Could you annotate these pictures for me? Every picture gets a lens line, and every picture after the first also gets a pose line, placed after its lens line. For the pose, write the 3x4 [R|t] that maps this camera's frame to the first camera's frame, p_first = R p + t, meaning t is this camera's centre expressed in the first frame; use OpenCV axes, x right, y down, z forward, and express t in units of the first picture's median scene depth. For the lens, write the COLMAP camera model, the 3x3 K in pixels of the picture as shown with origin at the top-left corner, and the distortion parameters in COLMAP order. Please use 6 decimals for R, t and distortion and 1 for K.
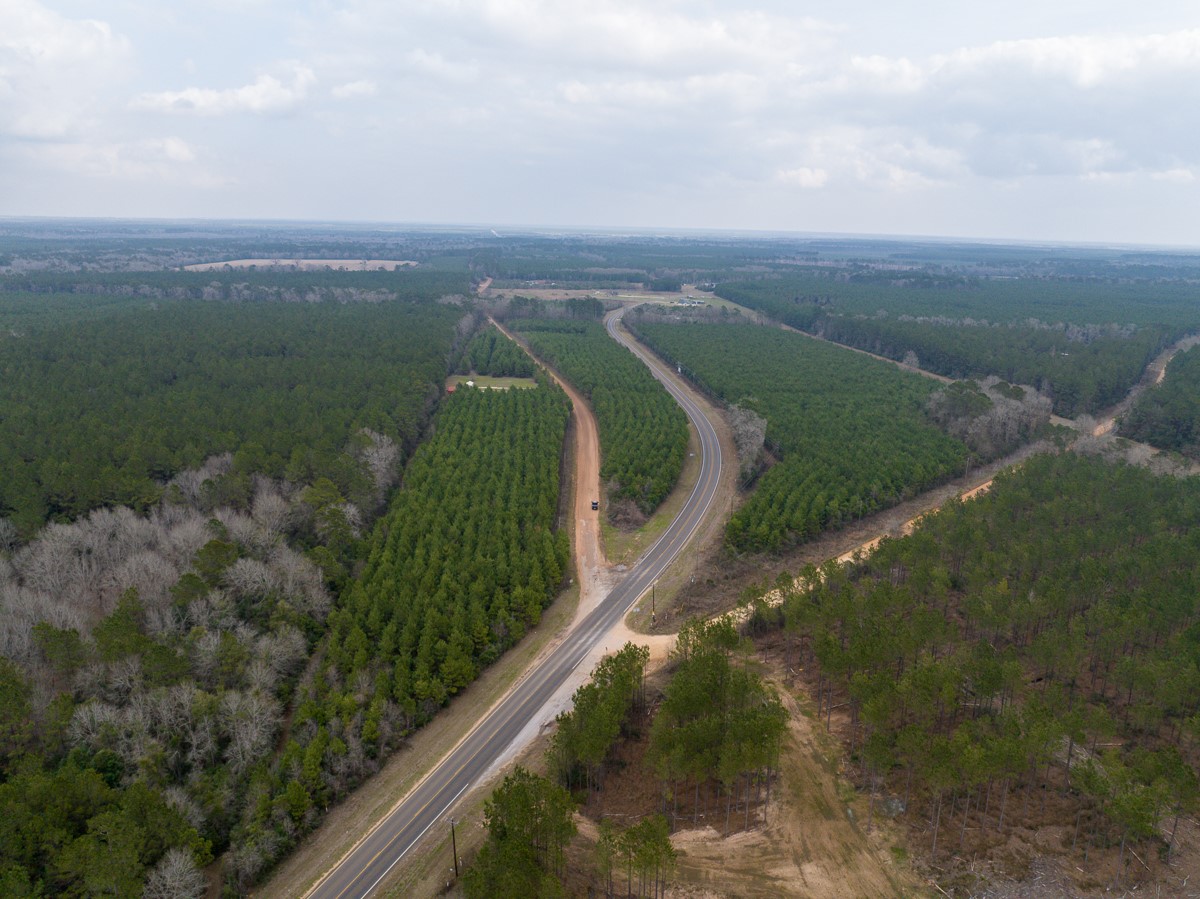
lens RADIAL K [[841.2, 0, 600.0], [0, 841.2, 449.5], [0, 0, 1]] dist [-0.039329, -0.002884]
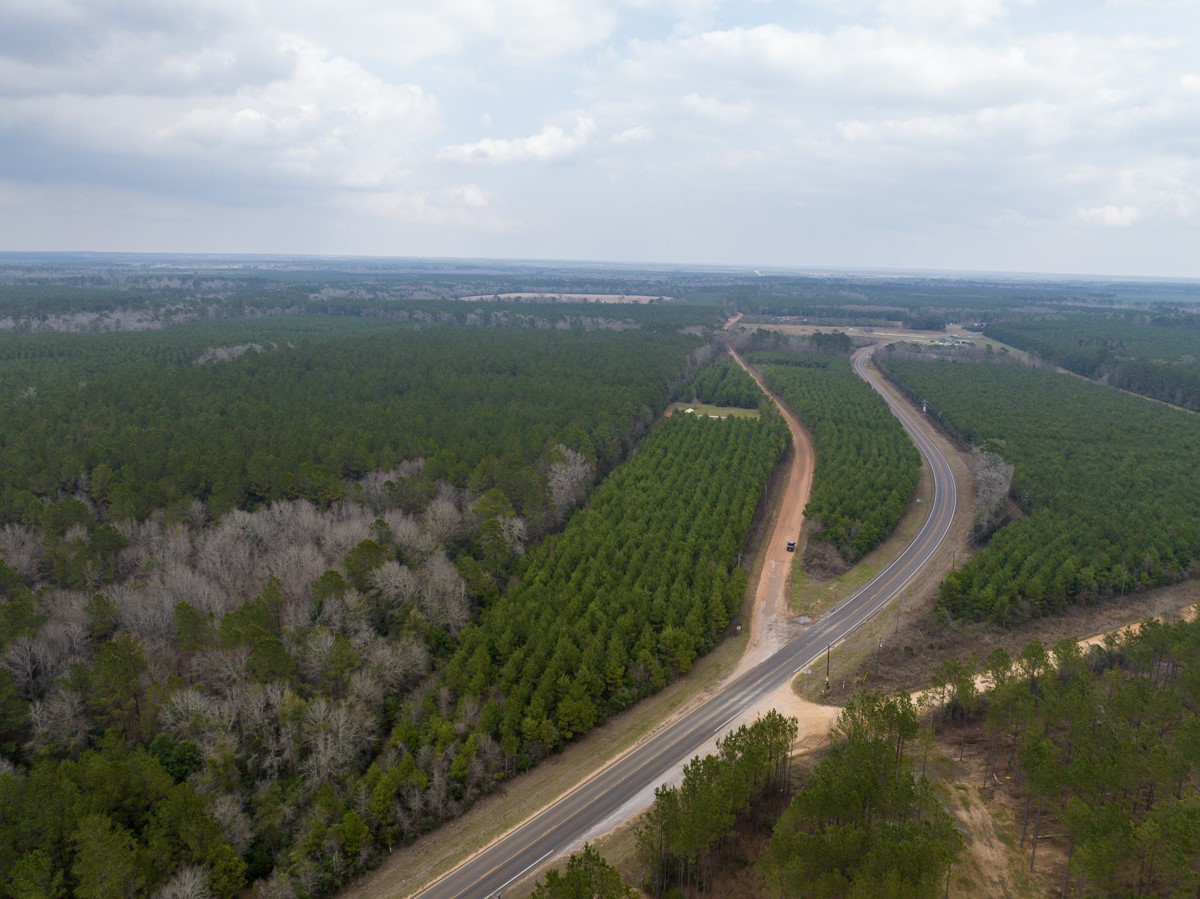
lens RADIAL K [[841.2, 0, 600.0], [0, 841.2, 449.5], [0, 0, 1]] dist [-0.039329, -0.002884]
pose [[0.953961, 0.064254, -0.292966, 0.052586], [-0.077604, 0.996399, -0.034166, 0.010469], [0.289716, 0.055328, 0.955512, 0.090404]]
